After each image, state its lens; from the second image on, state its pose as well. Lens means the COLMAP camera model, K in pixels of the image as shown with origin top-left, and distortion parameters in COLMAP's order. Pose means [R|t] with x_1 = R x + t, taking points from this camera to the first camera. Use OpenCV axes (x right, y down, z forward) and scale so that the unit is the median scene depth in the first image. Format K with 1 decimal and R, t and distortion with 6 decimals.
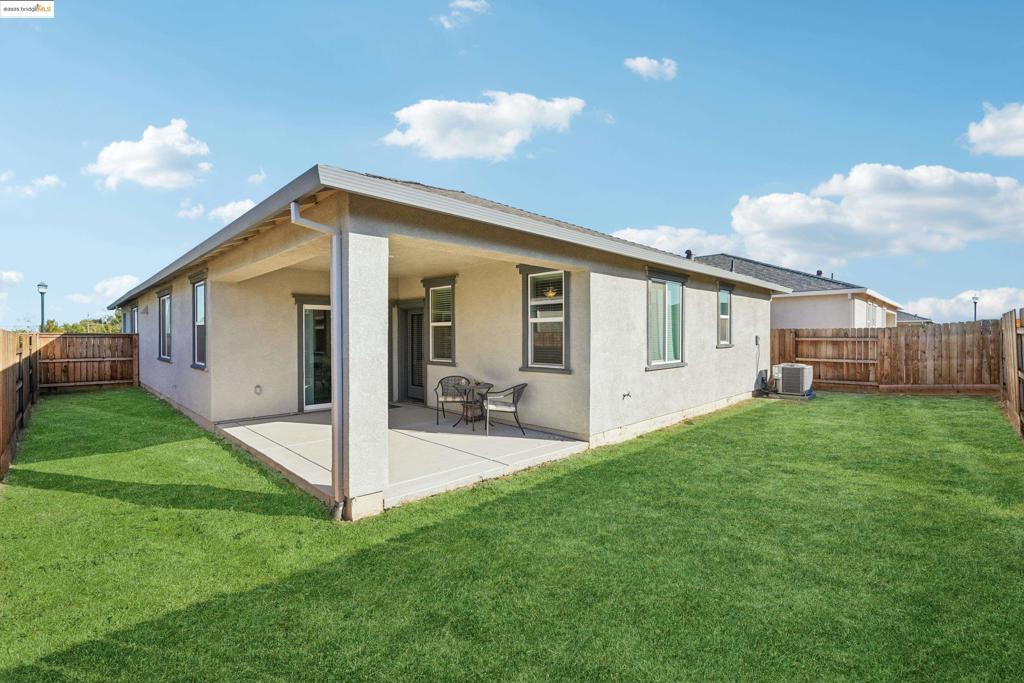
lens RADIAL K [[456.3, 0, 514.8], [0, 456.3, 338.2], [0, 0, 1]] dist [0.000415, 0.000239]
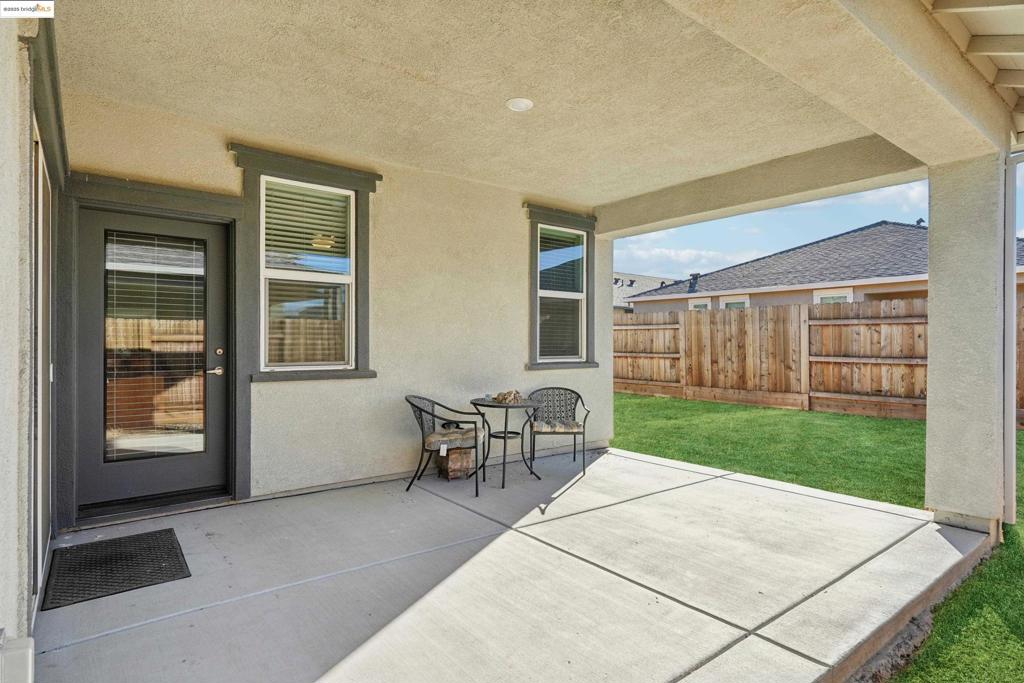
lens RADIAL K [[552.0, 0, 514.0], [0, 552.0, 343.1], [0, 0, 1]] dist [0.002328, 0.000581]
pose [[0.112447, 0.001976, 0.993656, -0.473434], [0.006796, 0.999973, -0.002758, 0.022635], [-0.993634, 0.007063, 0.112431, 0.581606]]
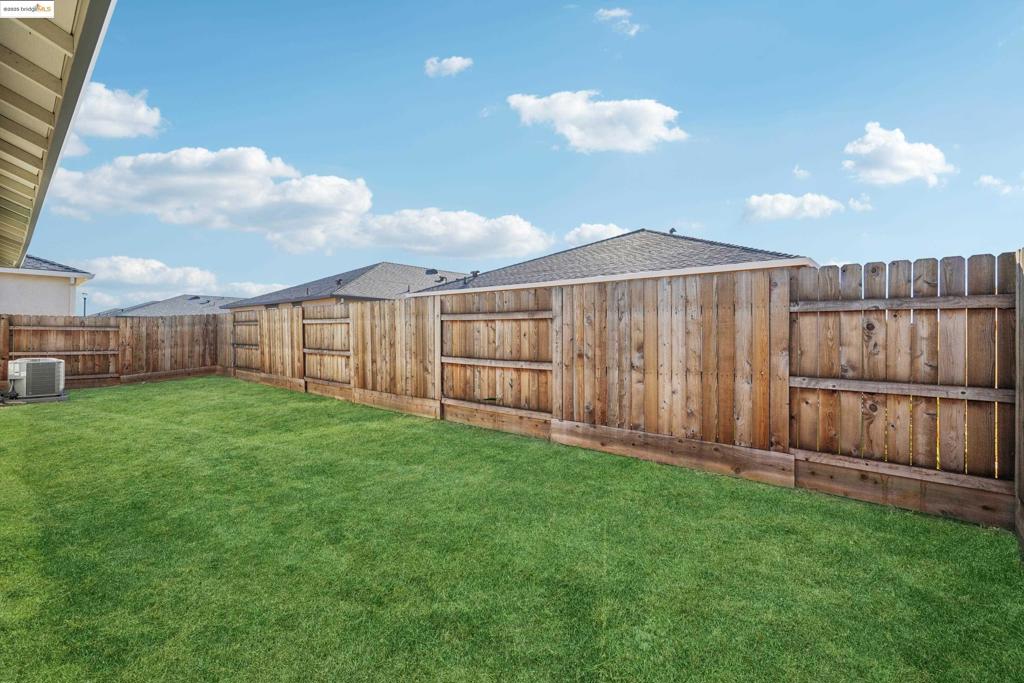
lens RADIAL K [[456.3, 0, 513.5], [0, 456.3, 337.5], [0, 0, 1]] dist [0.000415, 0.000239]
pose [[-0.055809, -0.003240, 0.998436, -0.229167], [-0.000938, 0.999994, 0.003193, 0.017222], [-0.998441, -0.000758, -0.055811, 0.227388]]
